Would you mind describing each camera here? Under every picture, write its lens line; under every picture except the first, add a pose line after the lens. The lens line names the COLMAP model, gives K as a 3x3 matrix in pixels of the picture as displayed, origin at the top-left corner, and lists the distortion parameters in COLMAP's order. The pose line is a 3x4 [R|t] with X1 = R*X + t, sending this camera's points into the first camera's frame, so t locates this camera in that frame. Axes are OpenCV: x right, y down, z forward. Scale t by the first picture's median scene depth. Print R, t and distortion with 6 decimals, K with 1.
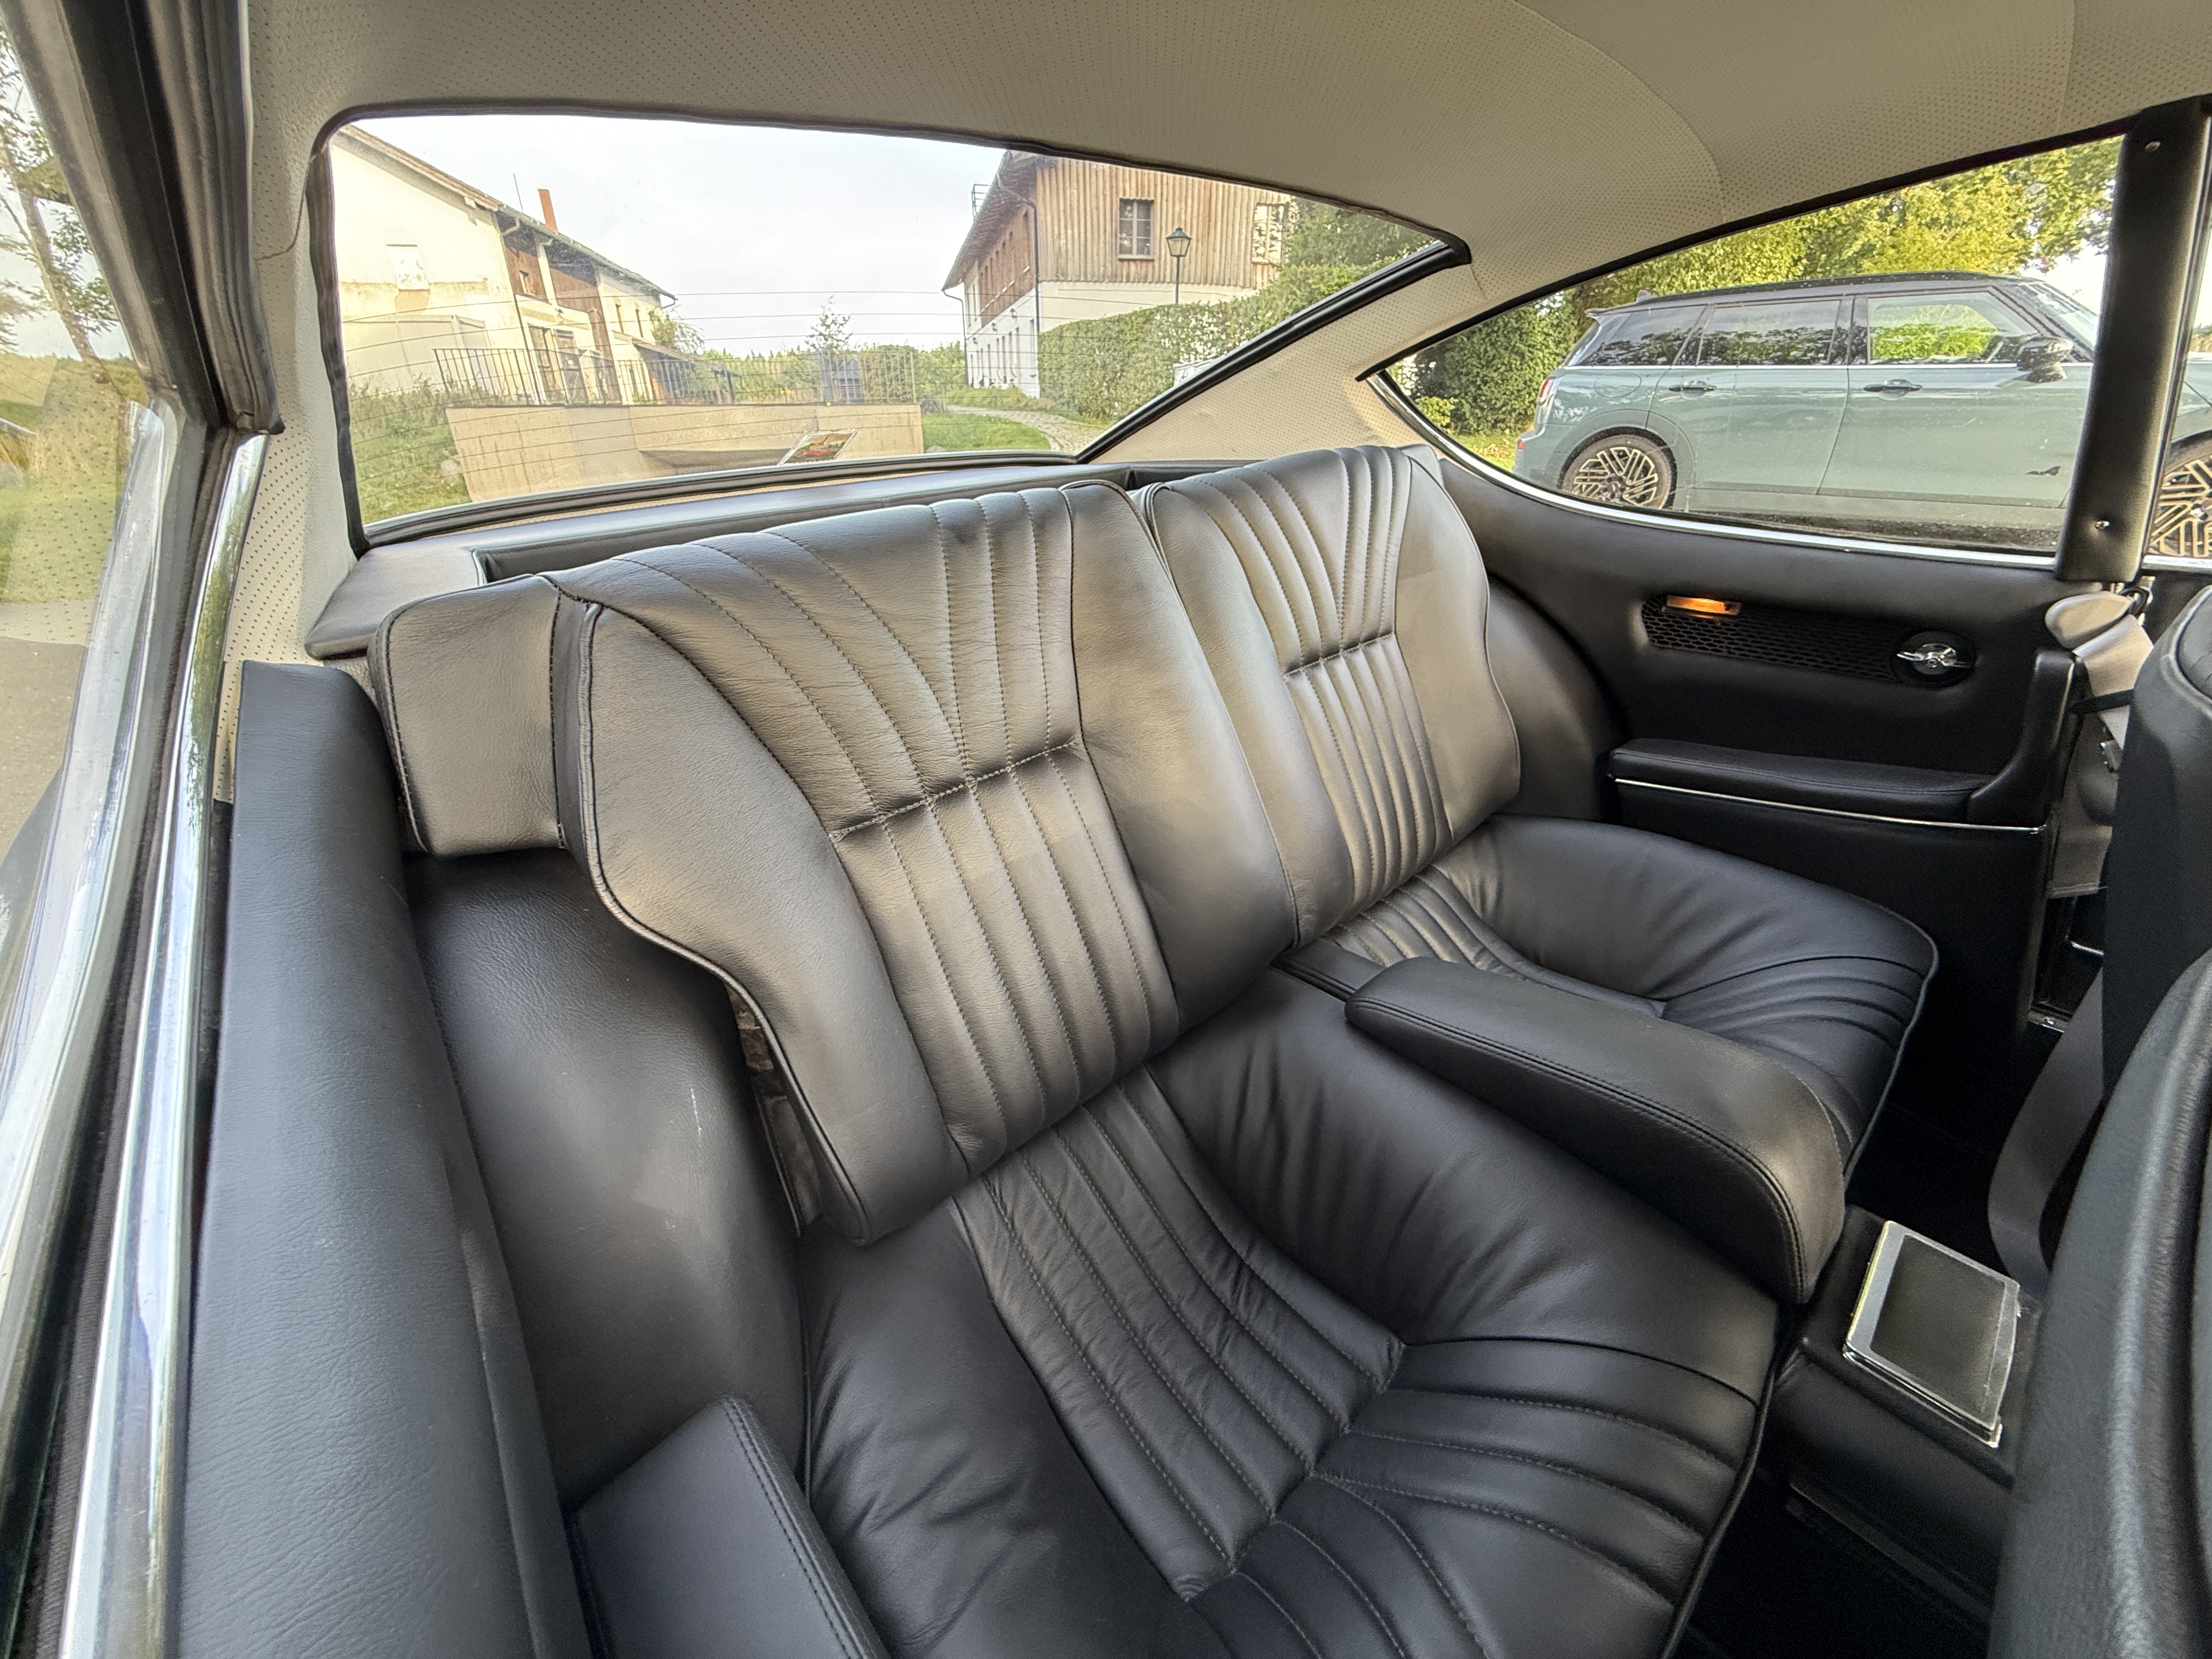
lens RADIAL K [[882.1, 0, 1099.9], [0, 882.1, 824.6], [0, 0, 1]] dist [-0.000791, 0.000338]
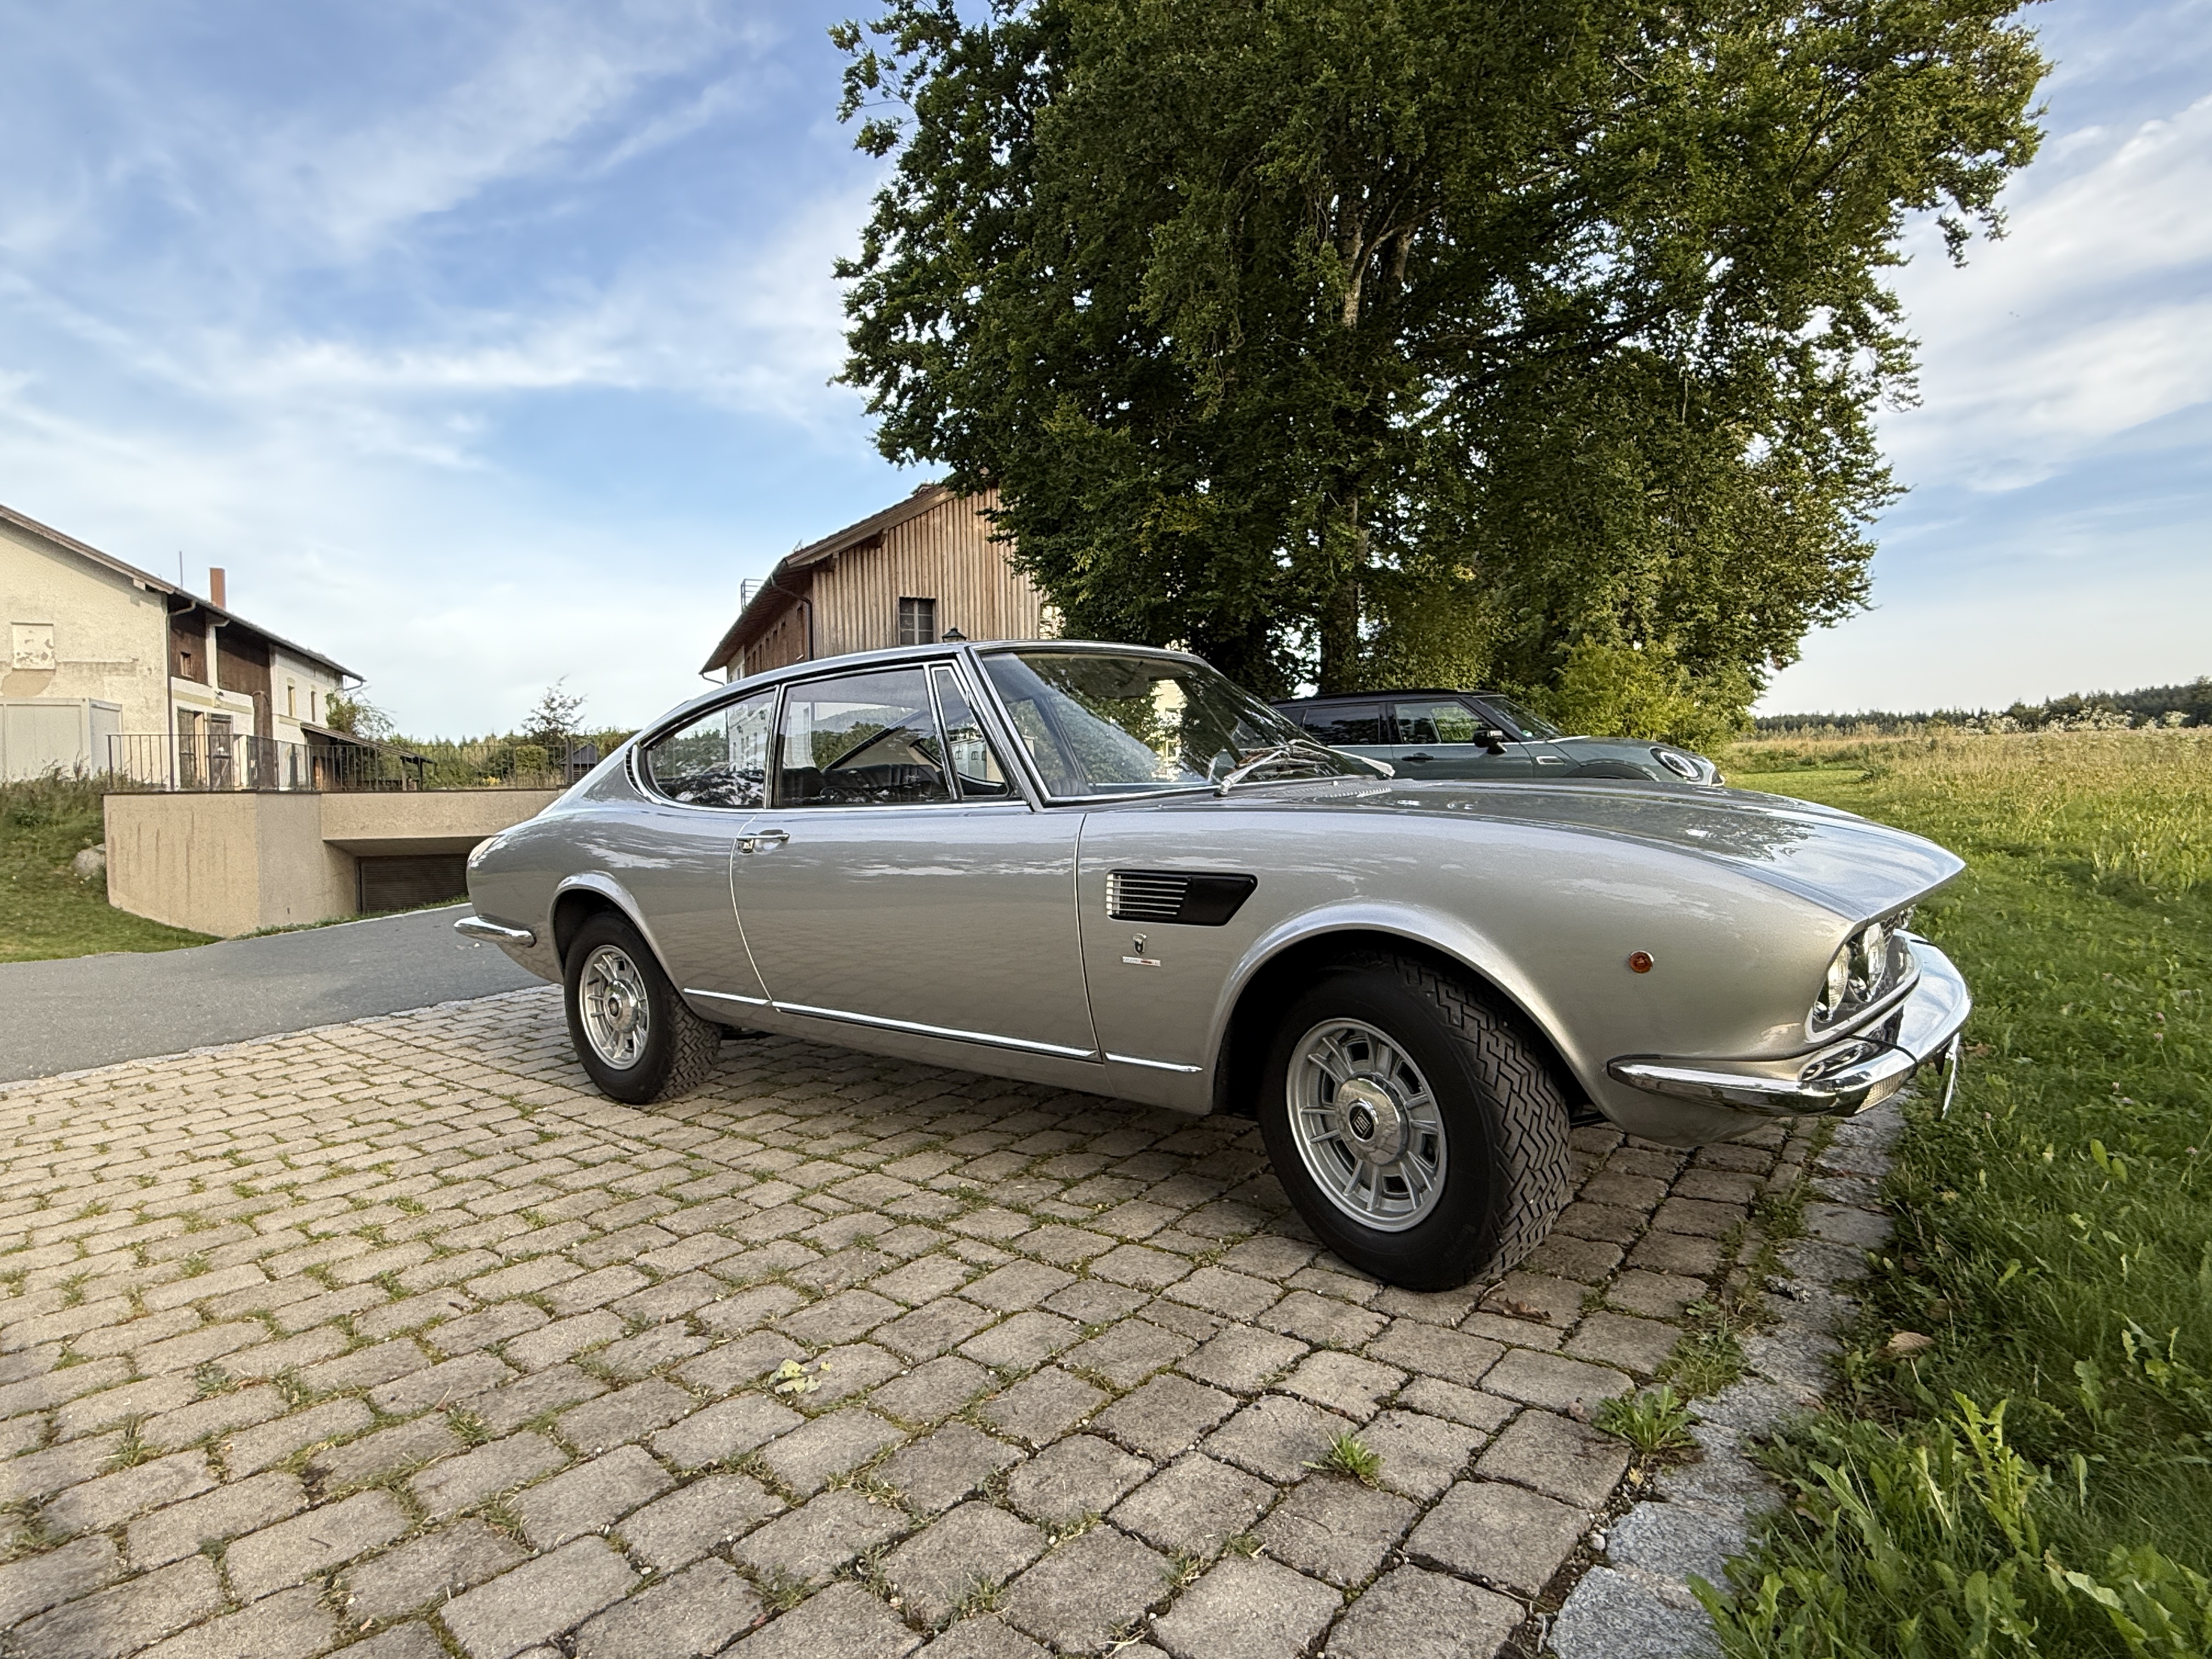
lens RADIAL K [[1177.3, 0, 1122.6], [0, 1177.3, 829.2], [0, 0, 1]] dist [0.001535, -0.001074]
pose [[0.981476, -0.016034, 0.190915, 0.009872], [0.091376, 0.915026, -0.392909, 0.050206], [-0.168392, 0.403075, 0.899541, -0.093927]]
